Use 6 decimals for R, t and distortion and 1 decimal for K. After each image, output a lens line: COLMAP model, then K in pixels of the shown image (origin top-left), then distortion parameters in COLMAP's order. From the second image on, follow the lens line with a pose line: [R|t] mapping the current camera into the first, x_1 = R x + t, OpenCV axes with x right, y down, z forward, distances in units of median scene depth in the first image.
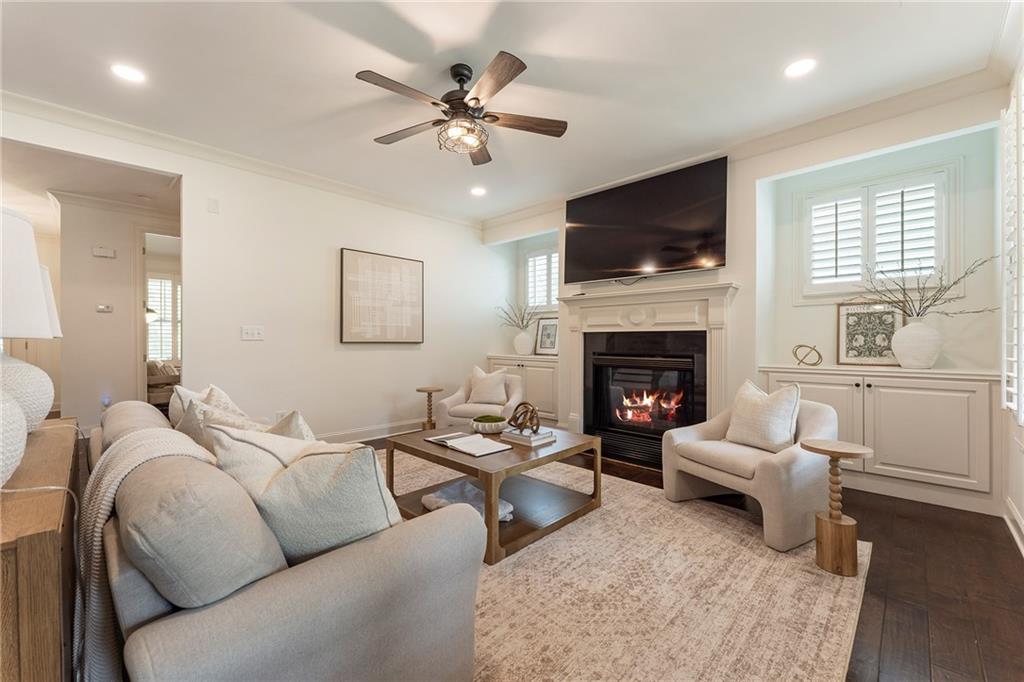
lens RADIAL K [[418.1, 0, 521.0], [0, 418.1, 339.1], [0, 0, 1]] dist [-0.000666, -0.000340]
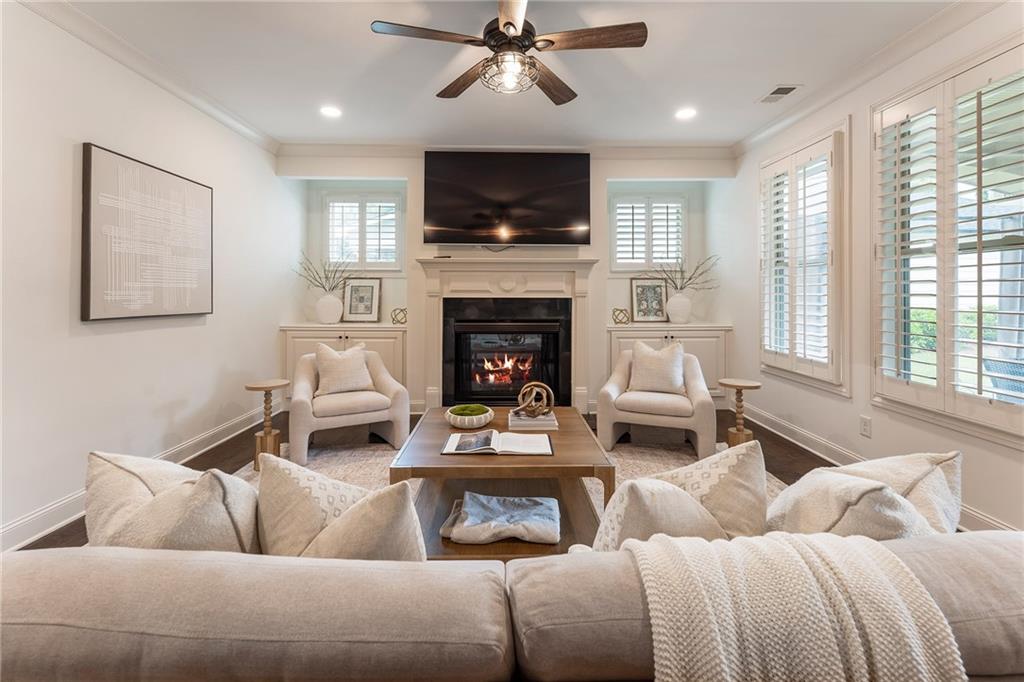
lens RADIAL K [[418.1, 0, 509.4], [0, 418.1, 294.0], [0, 0, 1]] dist [-0.000666, -0.000340]
pose [[0.717505, -0.000665, 0.696553, -0.424926], [-0.005203, 0.999967, 0.006315, -0.033399], [-0.696534, -0.008156, 0.717477, 0.249234]]
